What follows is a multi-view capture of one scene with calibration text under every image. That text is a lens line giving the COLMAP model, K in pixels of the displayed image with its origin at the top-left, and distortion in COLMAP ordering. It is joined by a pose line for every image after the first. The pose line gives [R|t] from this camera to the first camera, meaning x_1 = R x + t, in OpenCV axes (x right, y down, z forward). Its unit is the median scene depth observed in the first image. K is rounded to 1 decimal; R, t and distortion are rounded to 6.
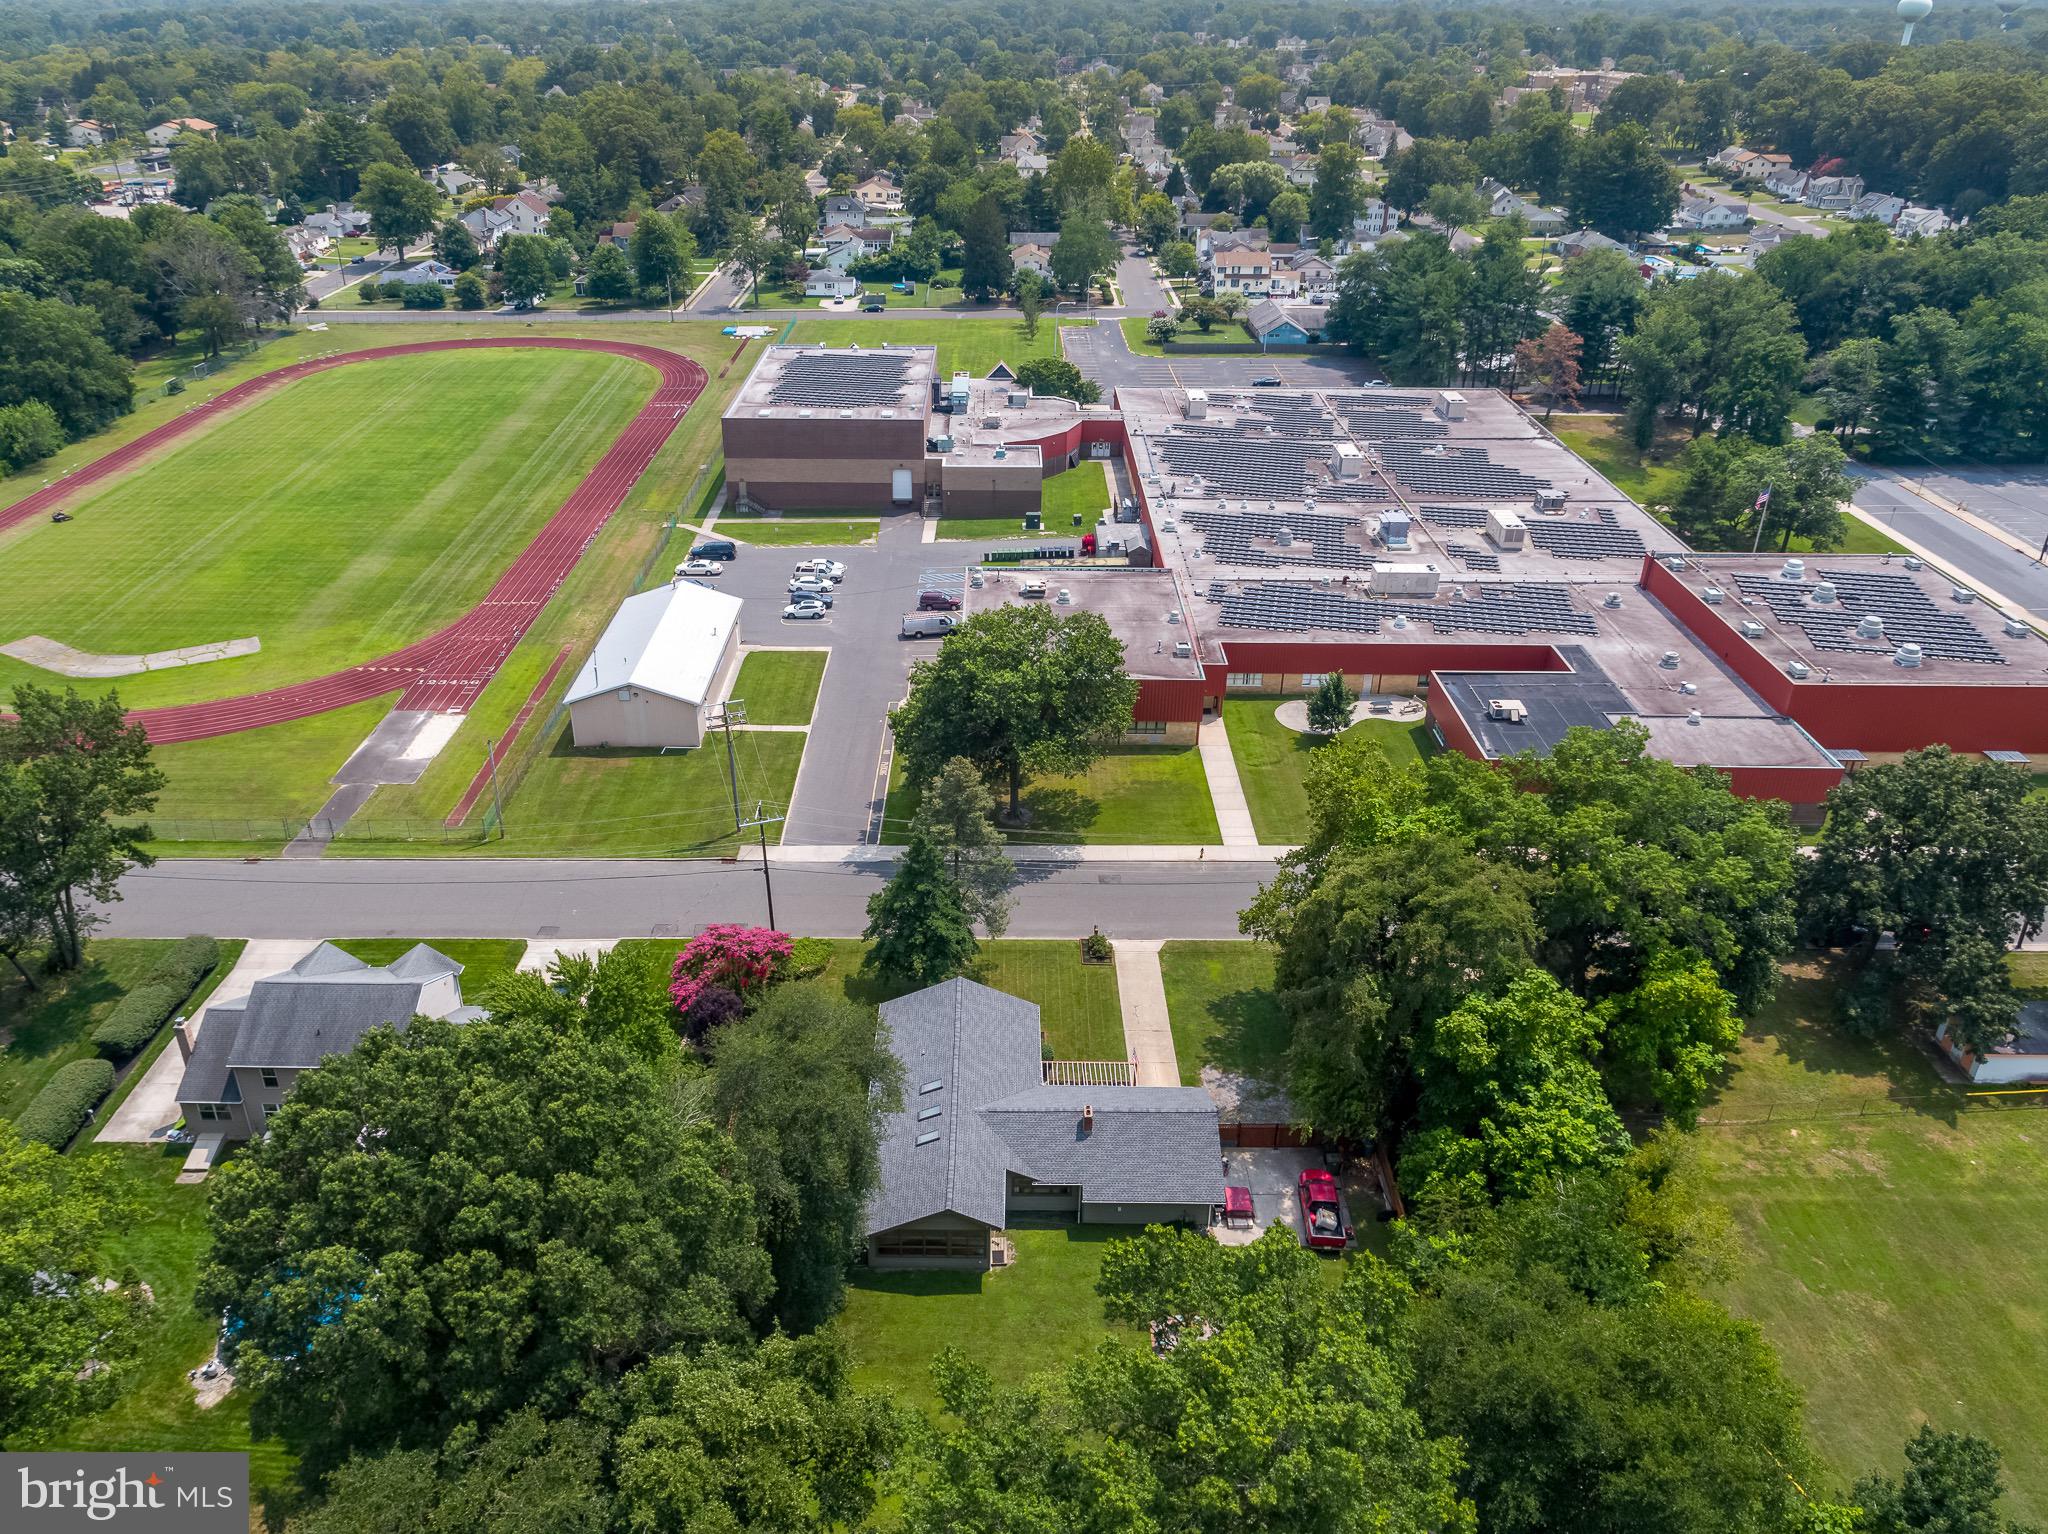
lens RADIAL K [[1532.4, 0, 996.1], [0, 1532.4, 776.0], [0, 0, 1]] dist [0.007575, 0.003847]
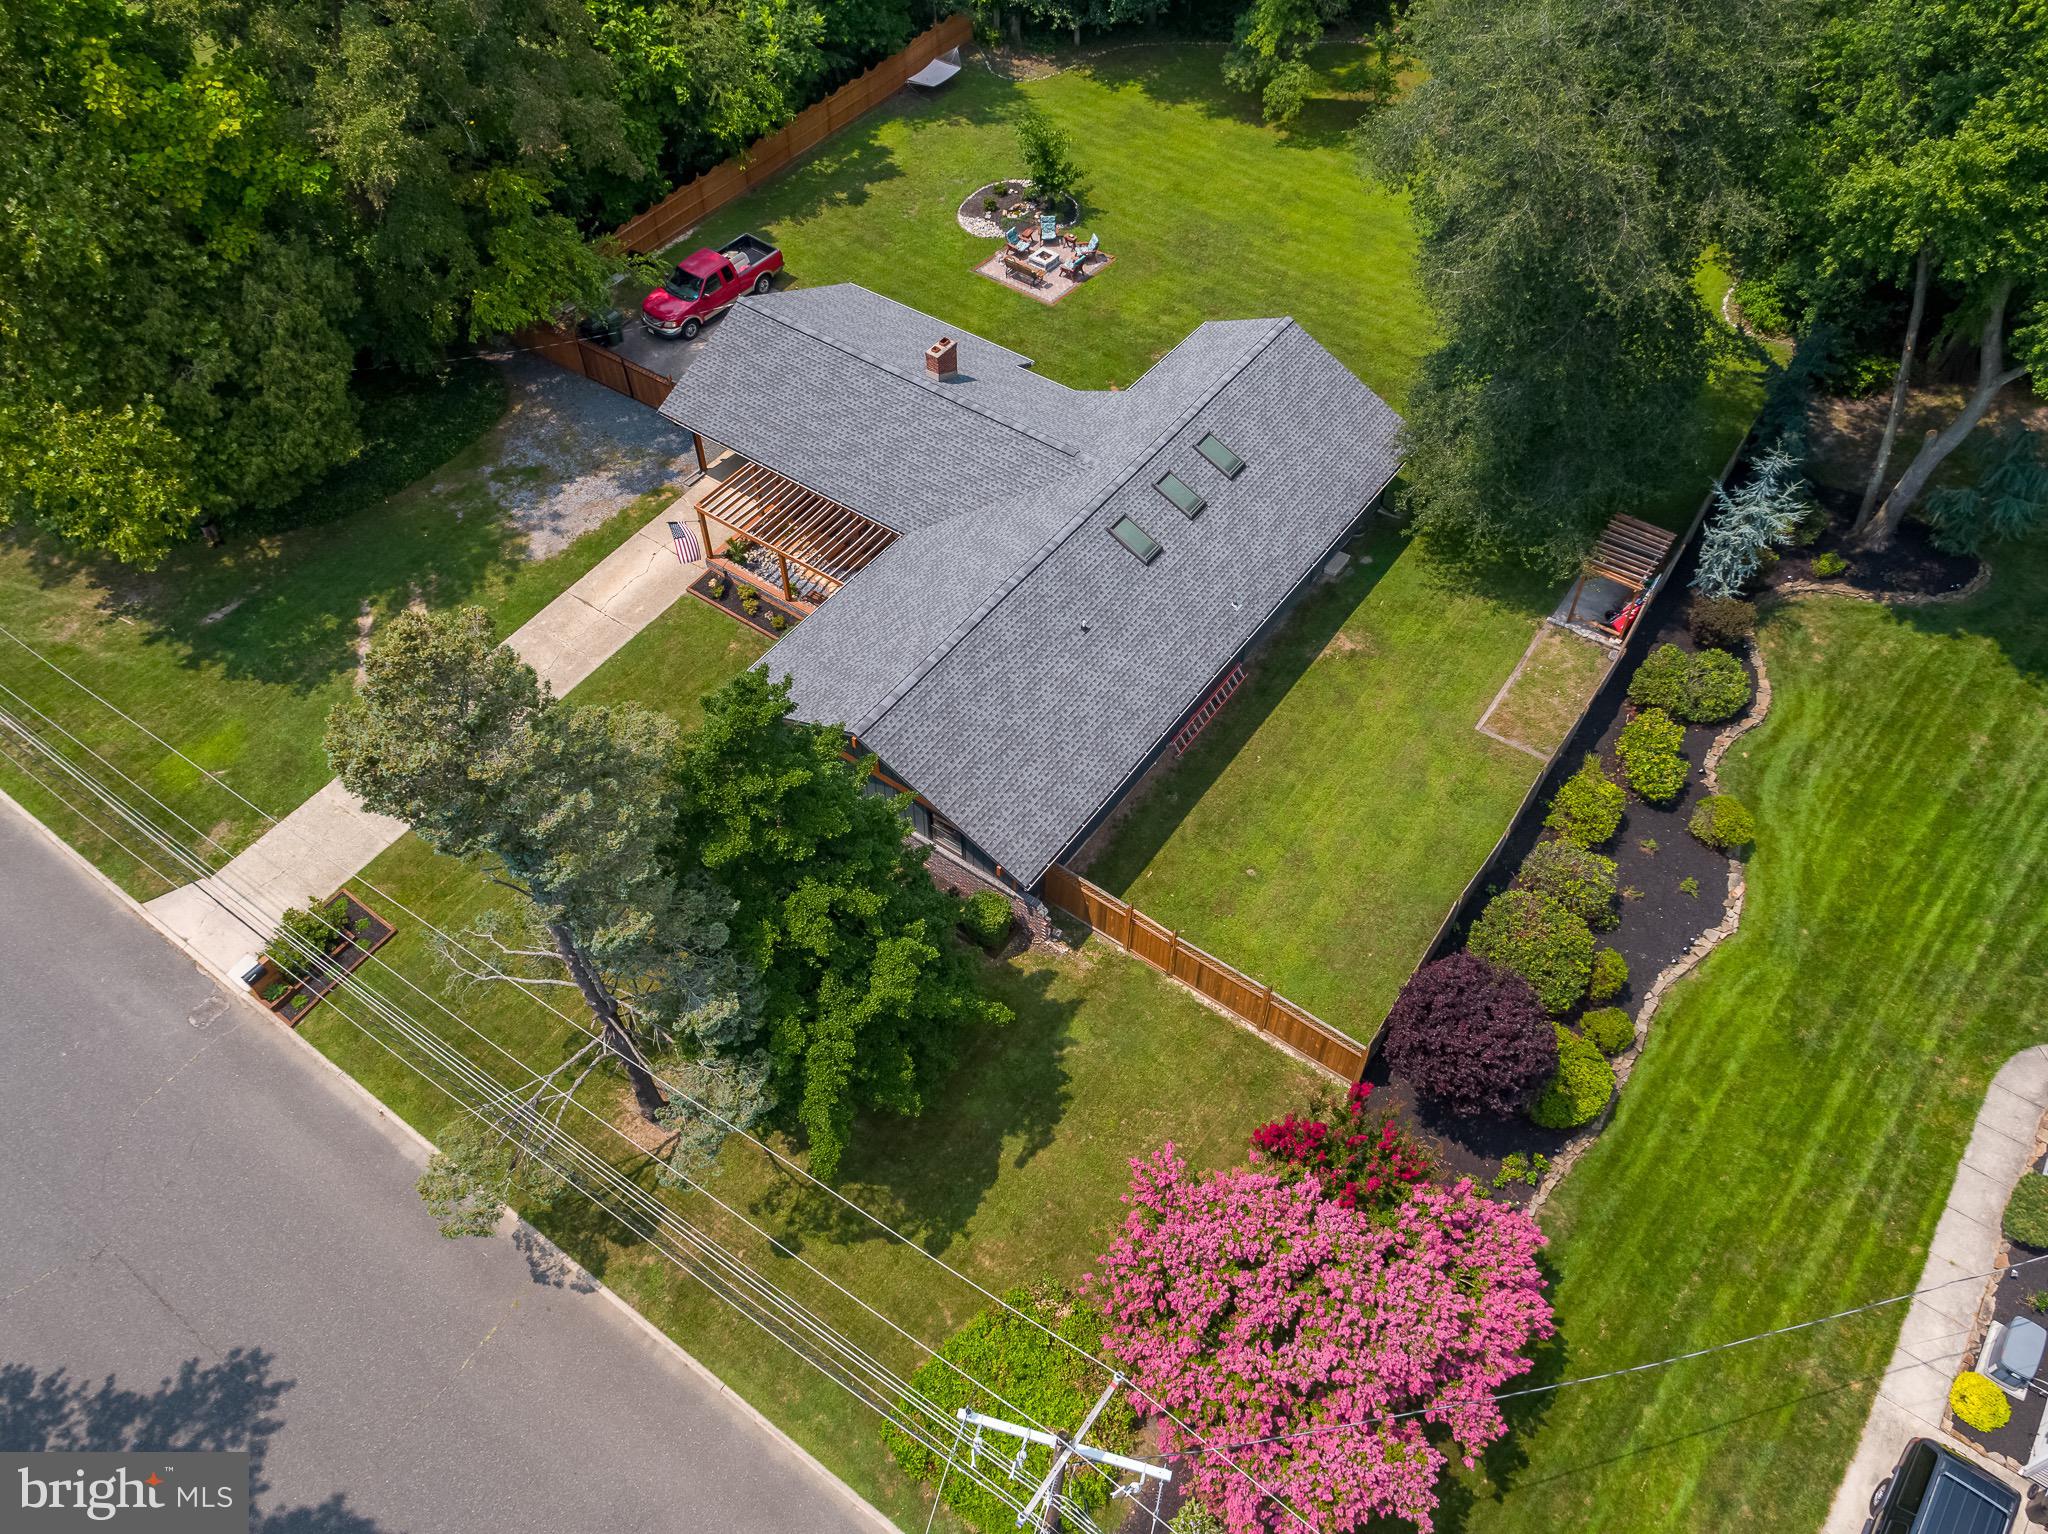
lens RADIAL K [[1532.4, 0, 996.1], [0, 1532.4, 776.0], [0, 0, 1]] dist [0.007575, 0.003847]
pose [[-0.807753, -0.456938, 0.372482, -0.107904], [0.280318, 0.258131, 0.924549, -0.112419], [-0.518610, 0.851220, -0.080418, 0.565424]]
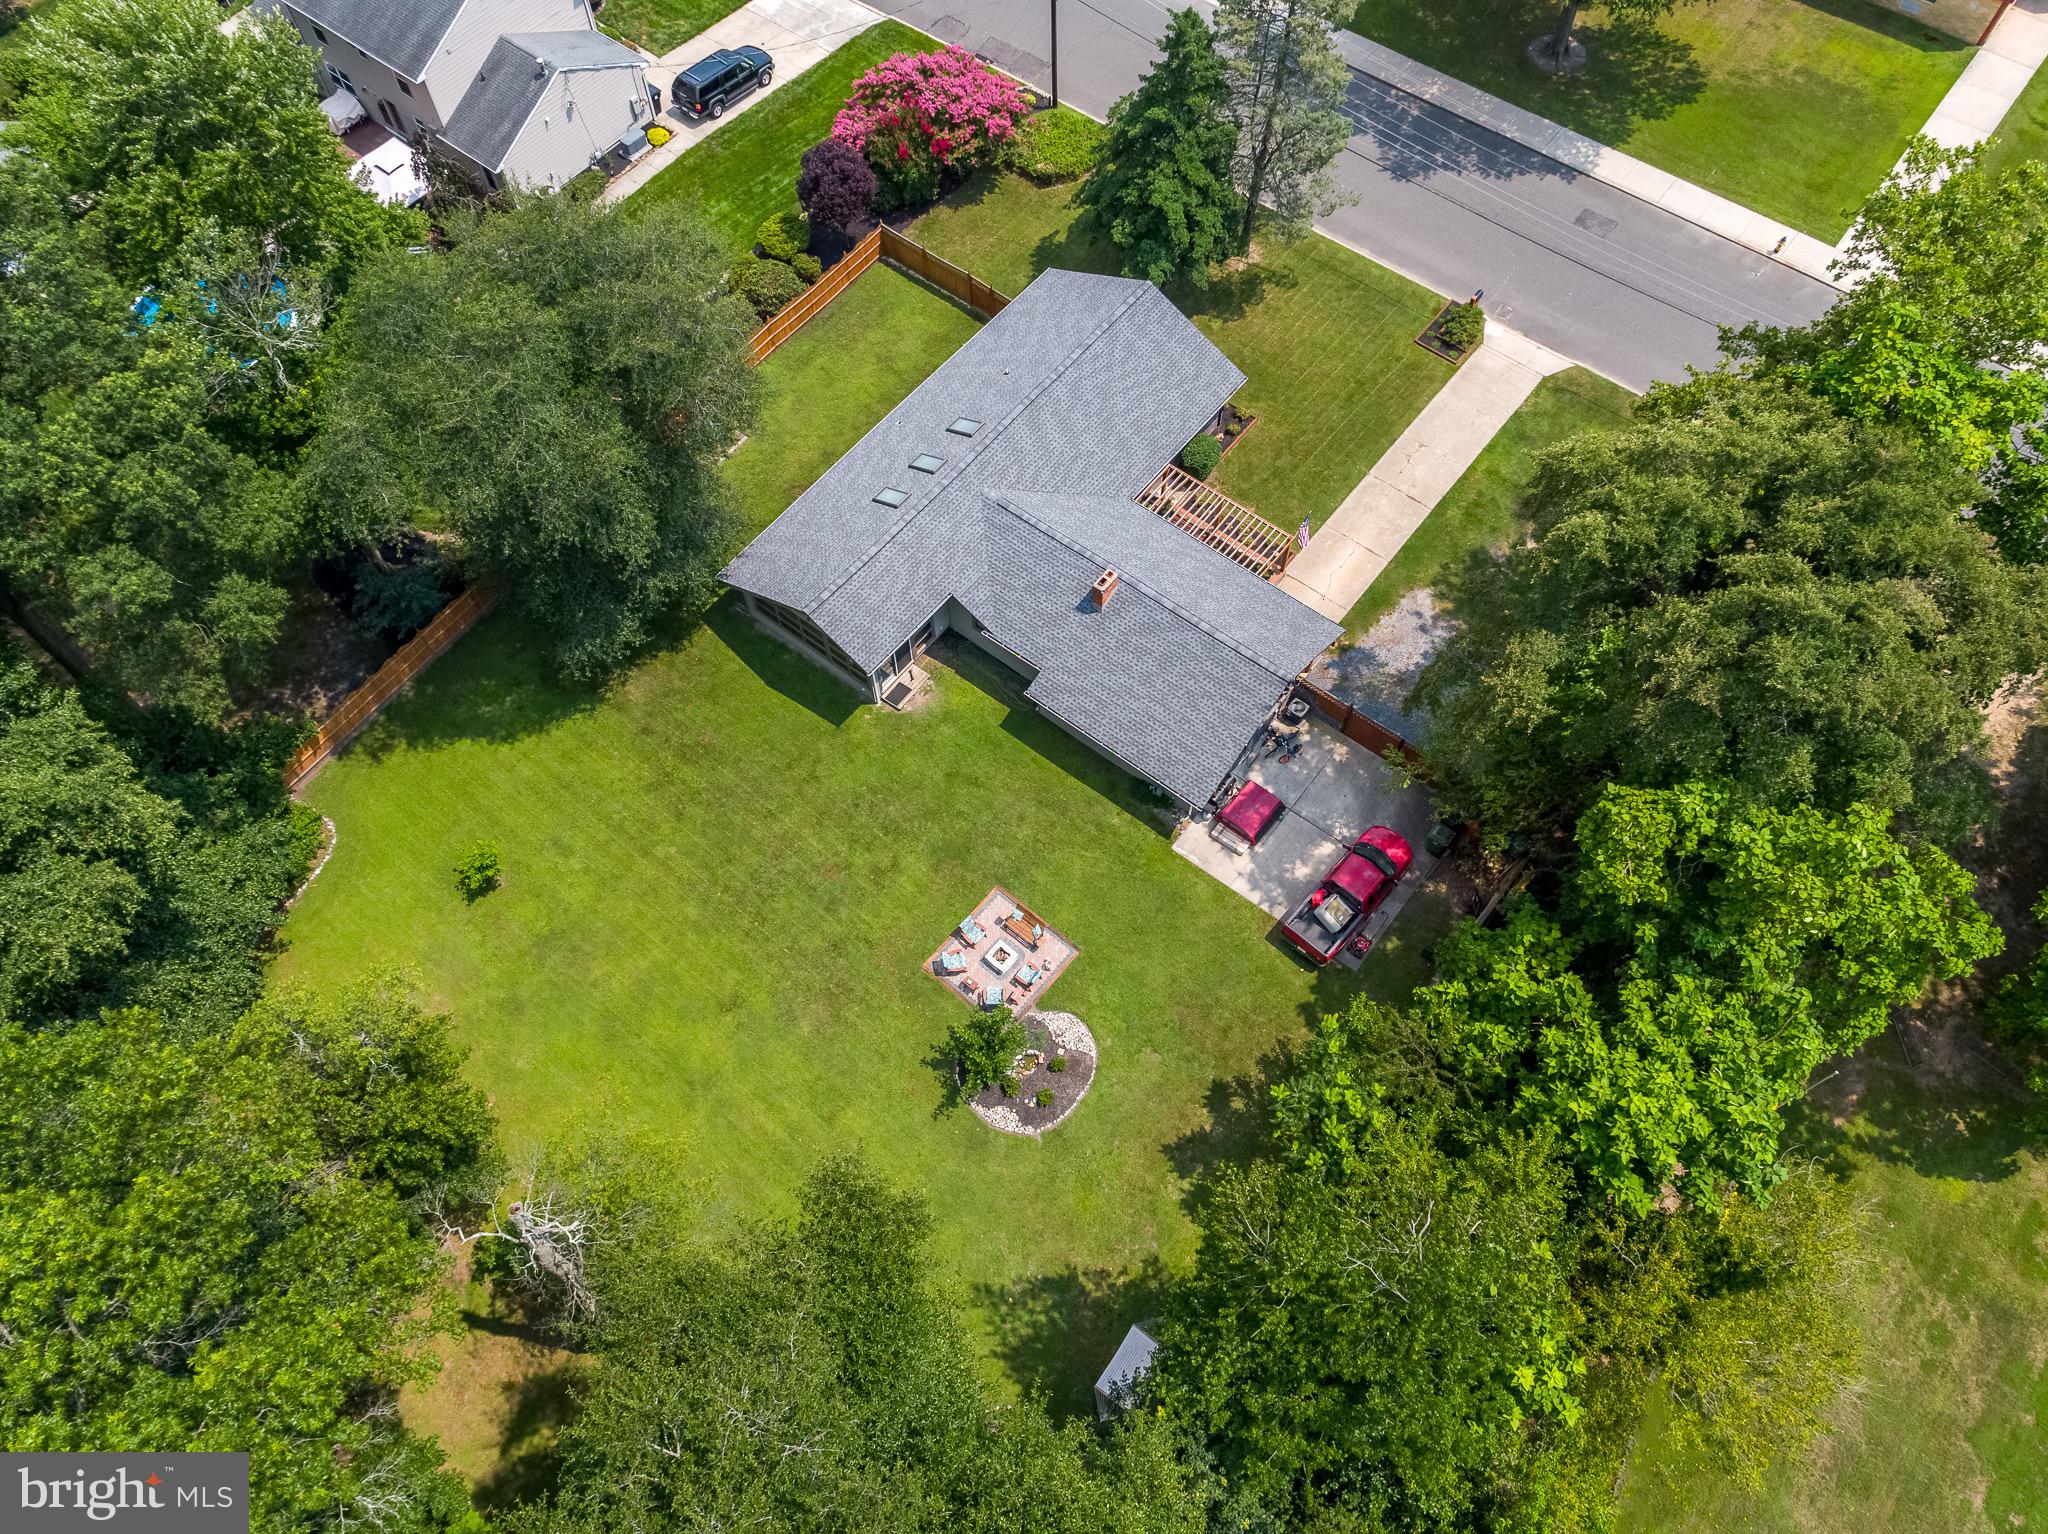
lens RADIAL K [[1486.9, 0, 1030.5], [0, 1486.9, 777.6], [0, 0, 1]] dist [0.012343, -0.004000]
pose [[0.790568, 0.534590, -0.298690, 0.128755], [-0.279810, 0.749210, 0.600326, -0.039609], [0.544709, -0.391022, 0.741885, 0.240336]]
